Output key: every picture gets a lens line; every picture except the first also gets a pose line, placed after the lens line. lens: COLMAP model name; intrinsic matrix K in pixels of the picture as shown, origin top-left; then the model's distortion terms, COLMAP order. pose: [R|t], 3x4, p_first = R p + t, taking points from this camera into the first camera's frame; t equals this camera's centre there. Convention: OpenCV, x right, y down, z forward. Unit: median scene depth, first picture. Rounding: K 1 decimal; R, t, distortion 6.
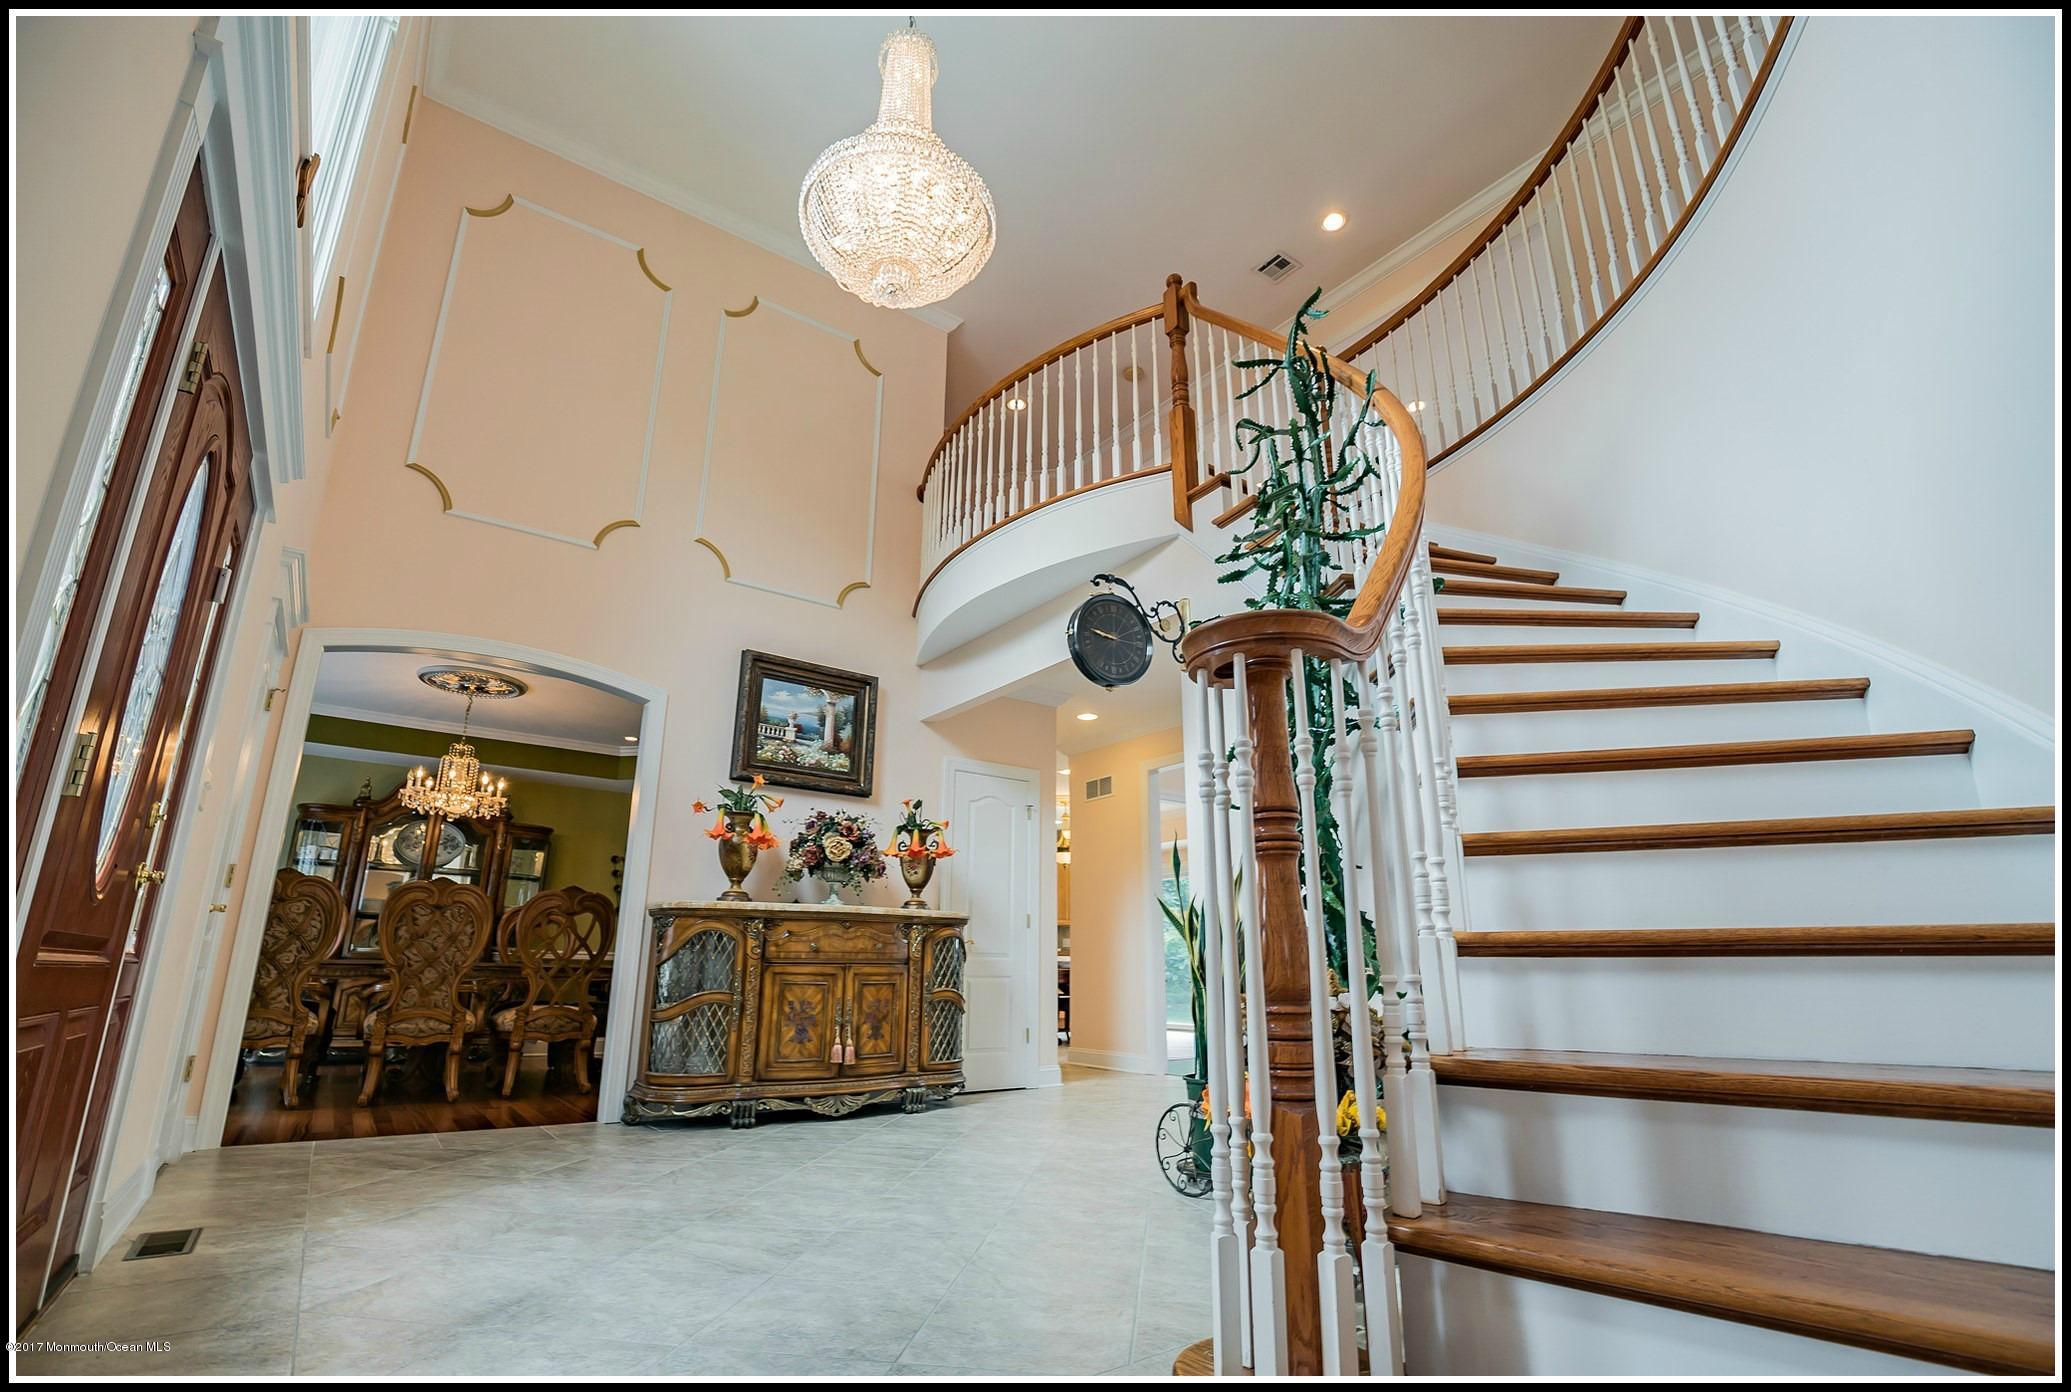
lens RADIAL K [[953.3, 0, 1060.5], [0, 953.3, 713.8], [0, 0, 1]] dist [-0.024438, 0.000401]
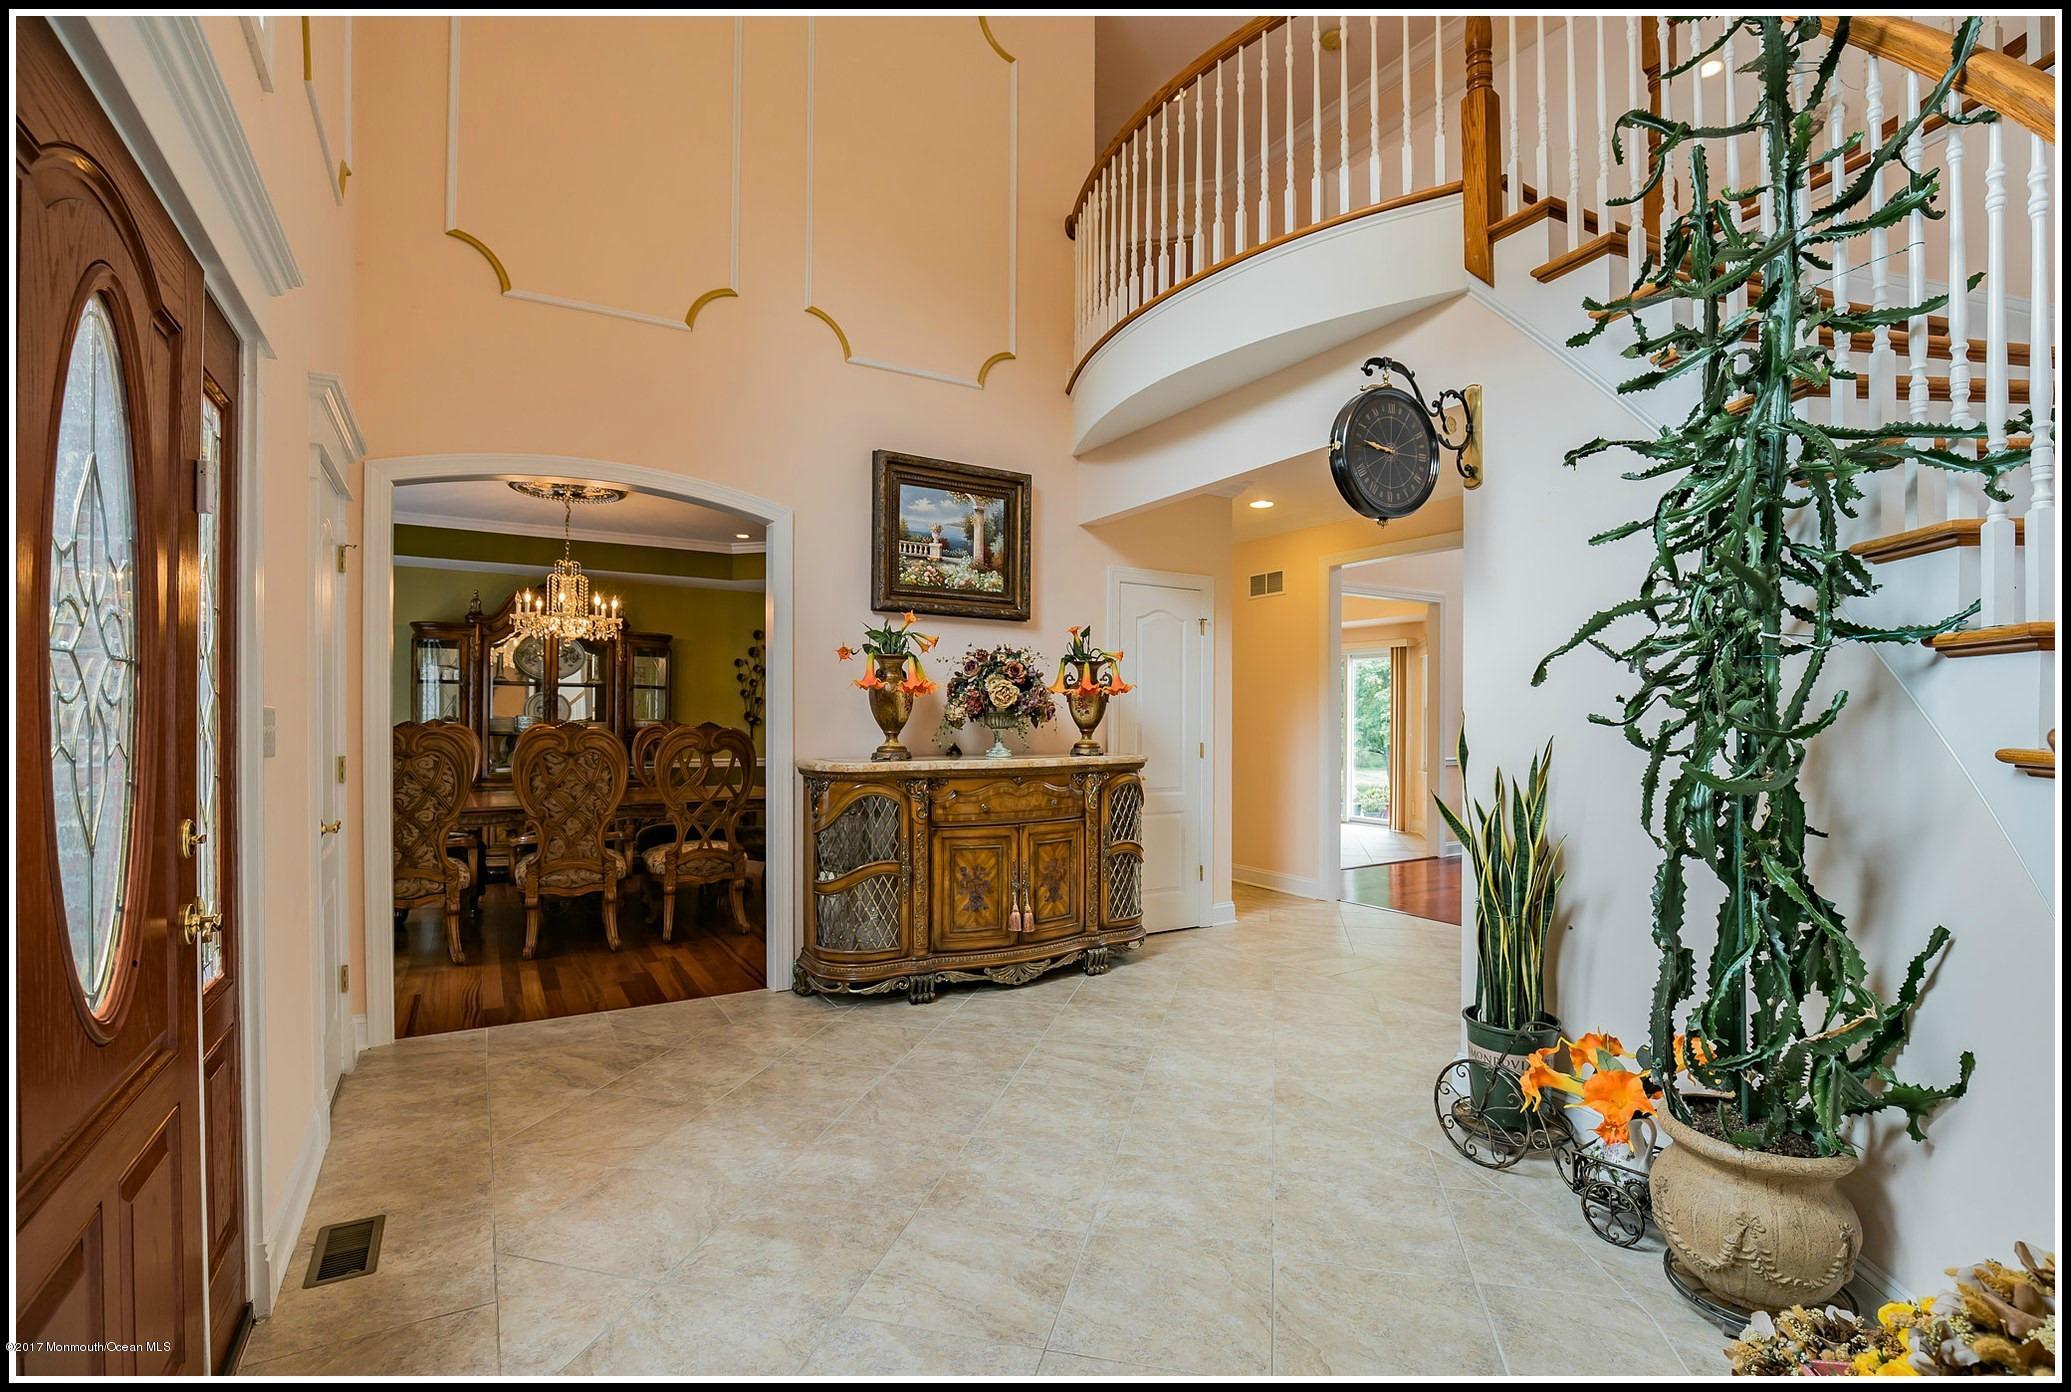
lens RADIAL K [[944.8, 0, 1047.4], [0, 944.8, 714.8], [0, 0, 1]] dist [-0.032303, 0.003857]
pose [[0.995145, 0.005888, -0.098247, -0.110457], [0.021335, 0.961569, 0.273734, -0.071434], [0.096083, -0.274501, 0.956774, 0.184462]]
